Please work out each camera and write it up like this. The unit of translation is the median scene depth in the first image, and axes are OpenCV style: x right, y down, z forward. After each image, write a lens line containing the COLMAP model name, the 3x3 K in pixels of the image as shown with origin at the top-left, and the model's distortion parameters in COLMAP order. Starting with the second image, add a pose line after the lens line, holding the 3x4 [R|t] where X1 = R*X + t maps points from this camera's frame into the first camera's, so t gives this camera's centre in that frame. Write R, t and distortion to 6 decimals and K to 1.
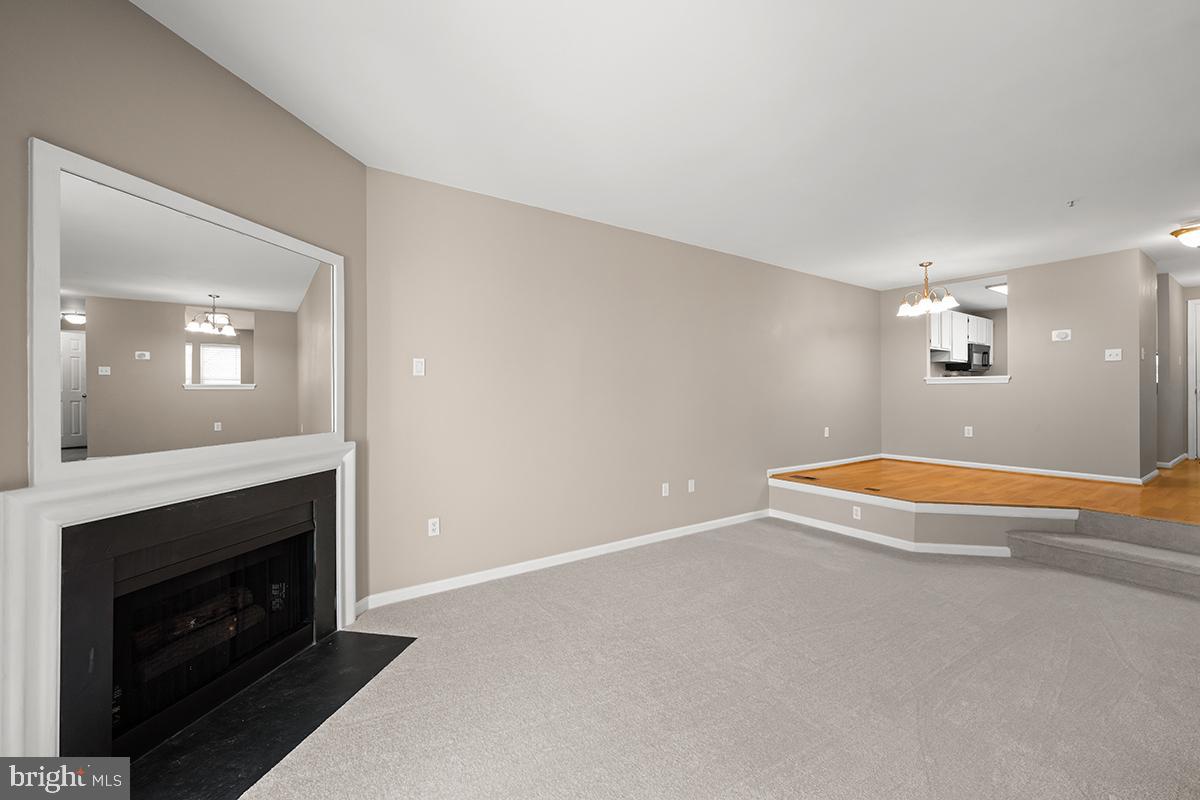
lens RADIAL K [[478.7, 0, 599.4], [0, 478.7, 397.7], [0, 0, 1]] dist [-0.001468, 0.001040]
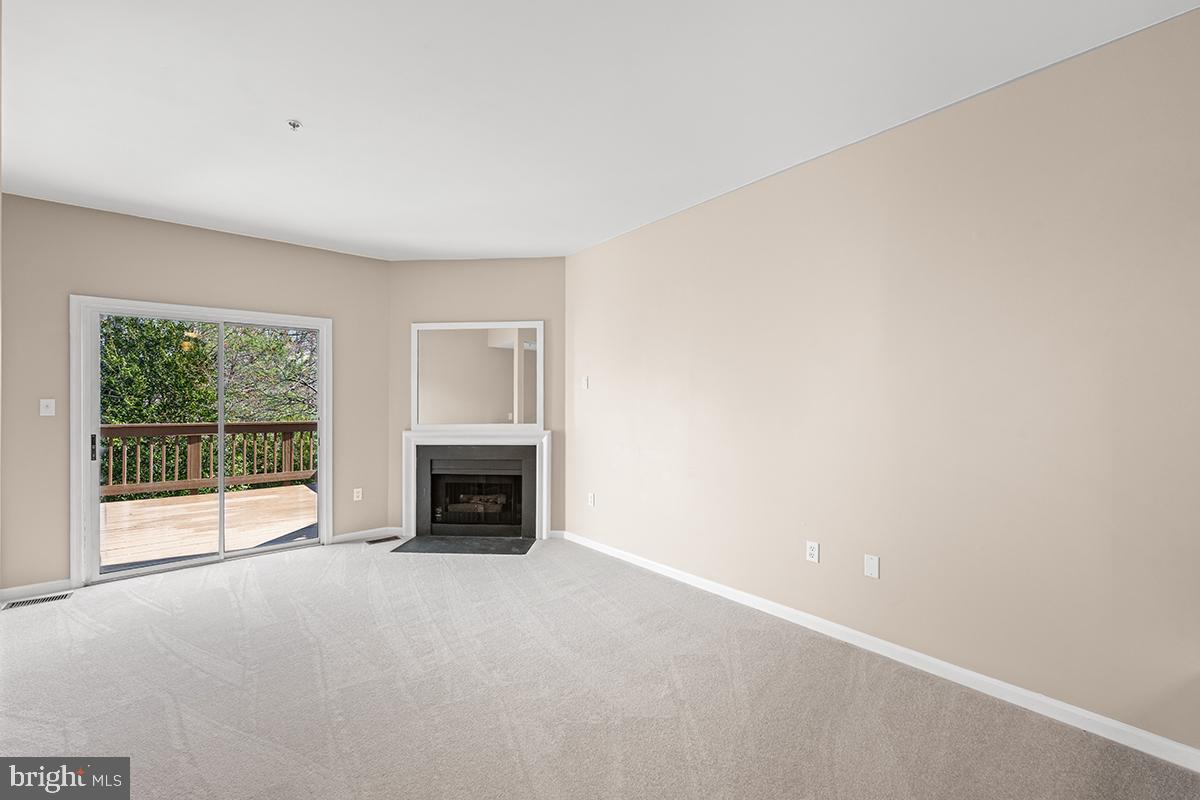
lens RADIAL K [[478.7, 0, 609.1], [0, 478.7, 406.0], [0, 0, 1]] dist [-0.001468, 0.001040]
pose [[0.130284, 0.000398, -0.991477, 1.197172], [-0.004007, 0.999992, -0.000125, 0.006916], [0.991469, 0.003989, 0.130284, 1.032882]]
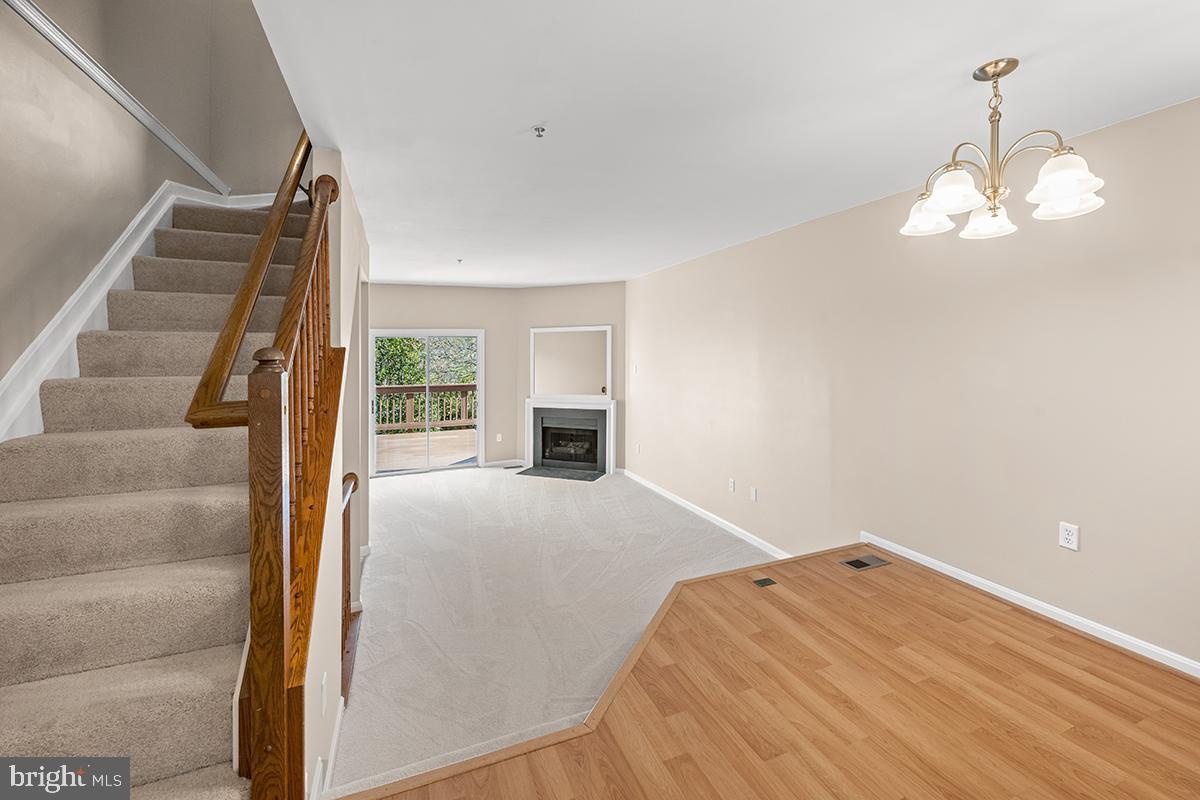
lens RADIAL K [[478.7, 0, 613.0], [0, 478.7, 354.4], [0, 0, 1]] dist [-0.001468, 0.001040]
pose [[-0.167164, -0.005974, -0.985911, 1.958022], [-0.001624, 0.999982, -0.005783, -0.131244], [0.985928, 0.000634, -0.167171, 1.456847]]
